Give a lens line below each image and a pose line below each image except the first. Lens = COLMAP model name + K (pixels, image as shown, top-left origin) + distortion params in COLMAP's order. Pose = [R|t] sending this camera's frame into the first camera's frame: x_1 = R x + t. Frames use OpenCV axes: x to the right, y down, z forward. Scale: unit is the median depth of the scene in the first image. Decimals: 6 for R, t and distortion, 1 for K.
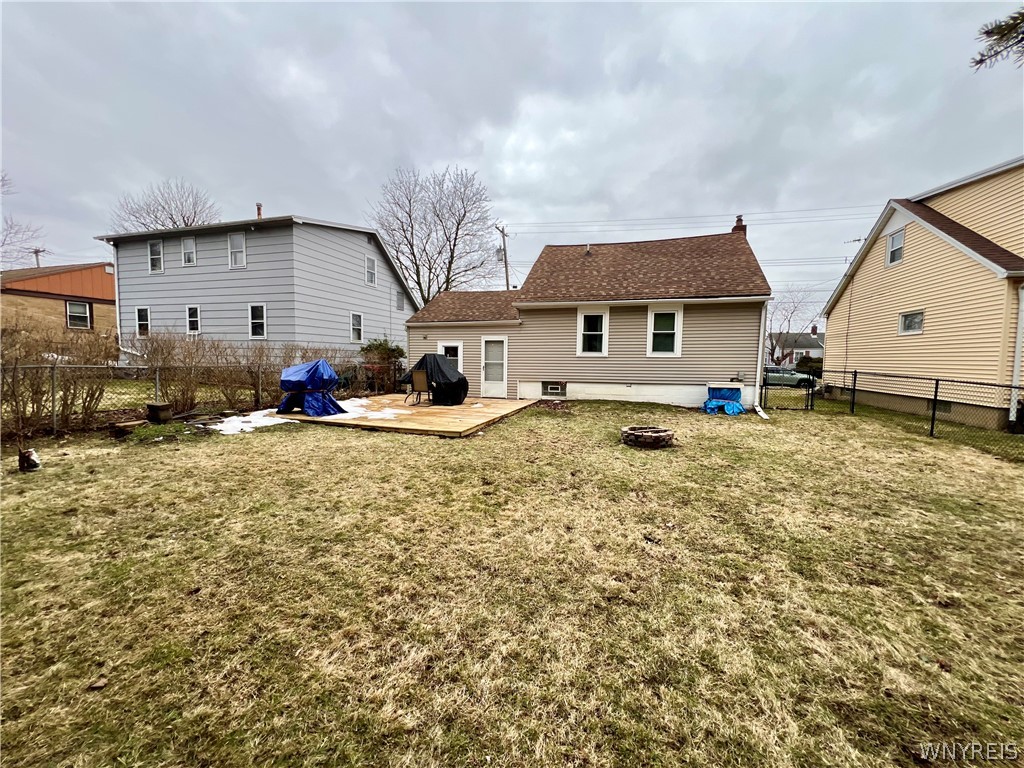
lens RADIAL K [[407.6, 0, 512.1], [0, 407.6, 385.0], [0, 0, 1]] dist [-0.000439, -0.000065]
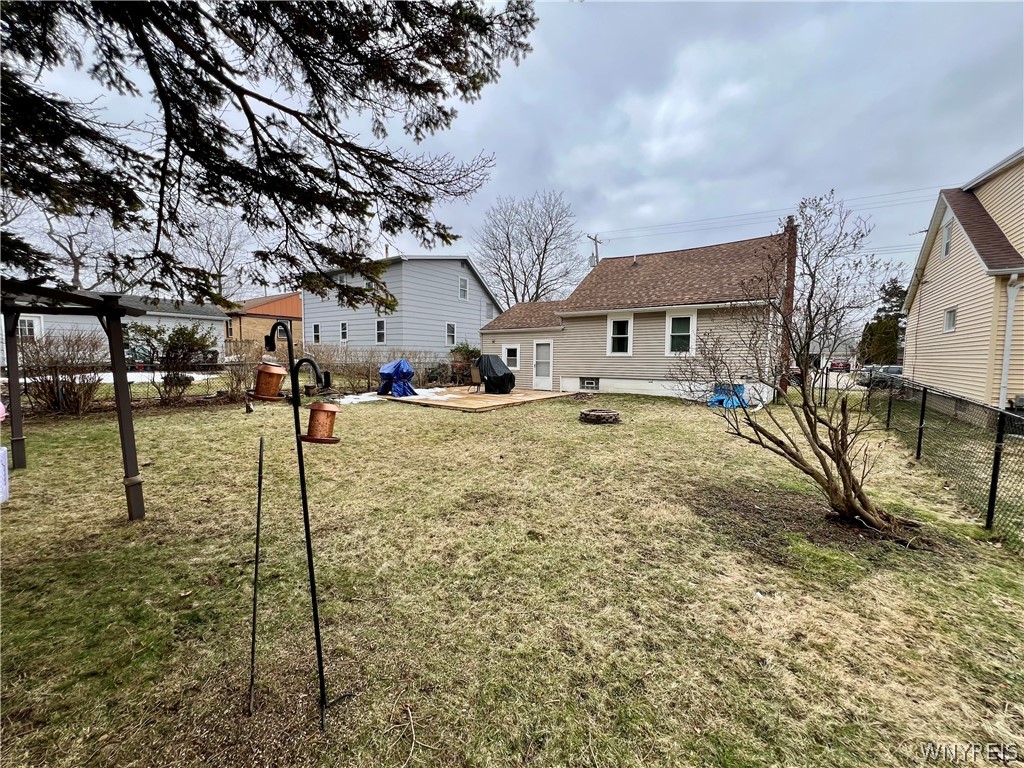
lens RADIAL K [[407.6, 0, 512.7], [0, 407.6, 384.6], [0, 0, 1]] dist [-0.000439, -0.000065]
pose [[0.950207, 0.017663, -0.311117, 0.276263], [-0.017710, 0.999840, 0.002677, 0.014382], [0.311114, 0.002966, 0.950368, -0.209821]]
